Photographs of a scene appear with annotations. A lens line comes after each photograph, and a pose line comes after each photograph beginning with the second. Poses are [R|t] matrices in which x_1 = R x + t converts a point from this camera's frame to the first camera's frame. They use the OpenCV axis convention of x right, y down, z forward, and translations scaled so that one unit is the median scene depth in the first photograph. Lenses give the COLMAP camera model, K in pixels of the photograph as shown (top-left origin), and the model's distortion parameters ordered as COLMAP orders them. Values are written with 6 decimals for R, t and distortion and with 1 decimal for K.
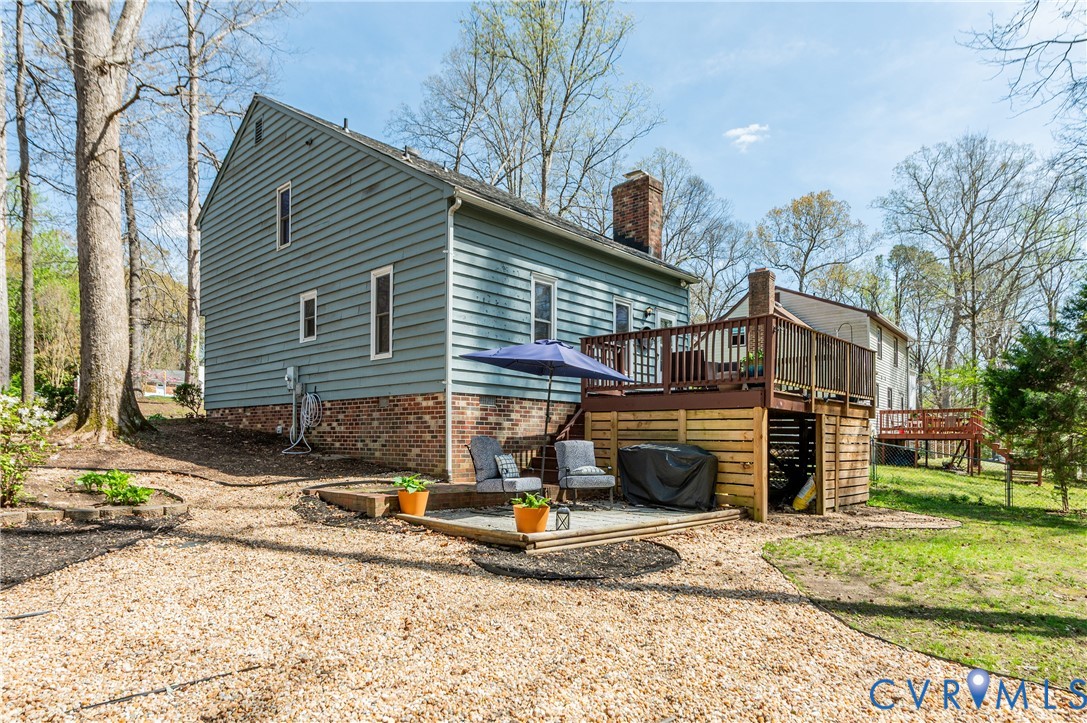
lens RADIAL K [[642.8, 0, 544.7], [0, 642.8, 438.7], [0, 0, 1]] dist [0.002912, -0.001543]
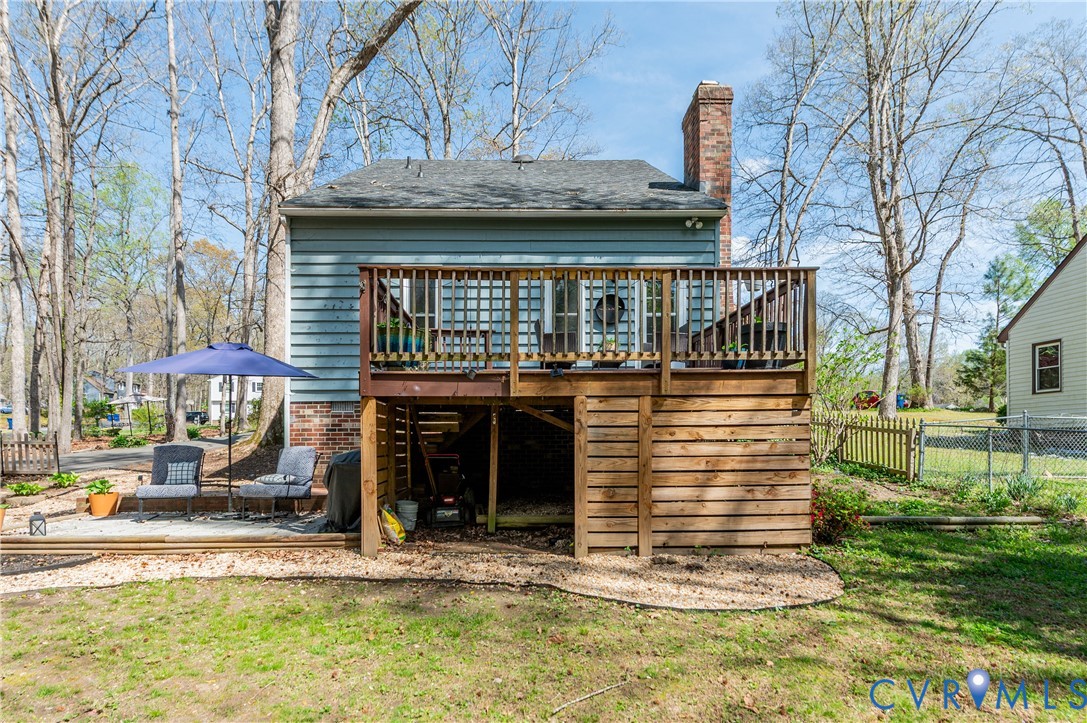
lens RADIAL K [[620.4, 0, 546.2], [0, 620.4, 450.1], [0, 0, 1]] dist [0.006186, -0.000193]
pose [[0.714739, -0.012934, -0.699272, 0.683867], [0.021209, 0.999770, 0.003186, 0.009545], [0.699070, -0.017108, 0.714849, 0.448890]]
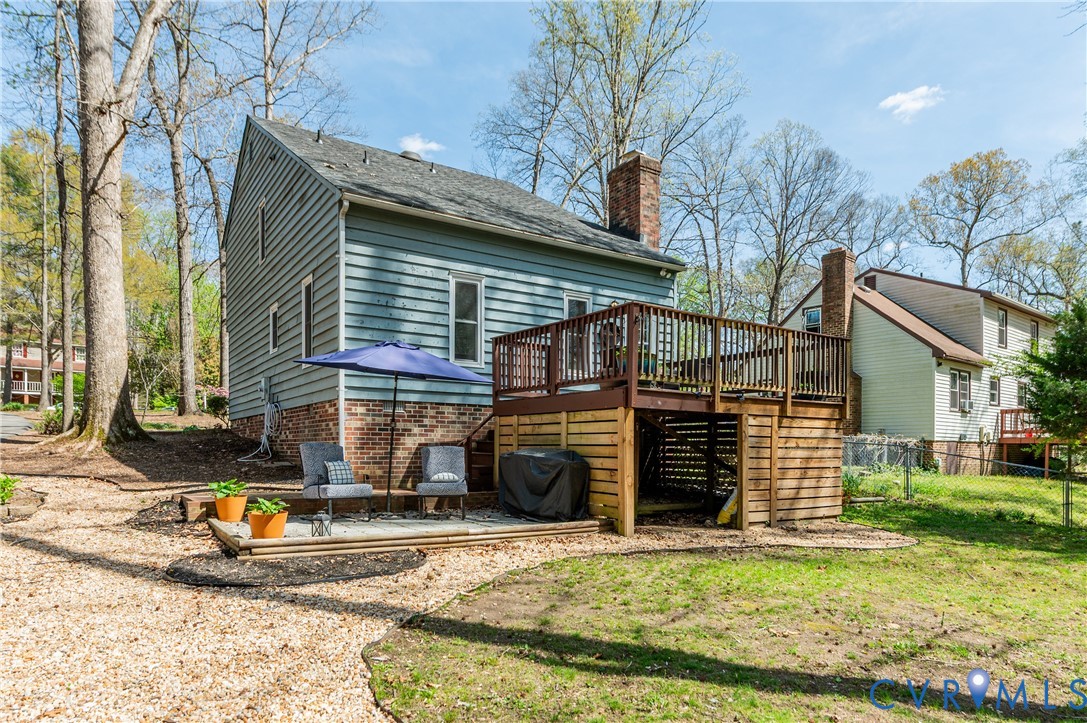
lens RADIAL K [[669.8, 0, 542.8], [0, 669.8, 461.8], [0, 0, 1]] dist [-0.000551, 0.000067]
pose [[0.975147, -0.001584, -0.221555, 0.302278], [0.006309, 0.999767, 0.020620, 0.004655], [0.221471, -0.021505, 0.974930, 0.046395]]
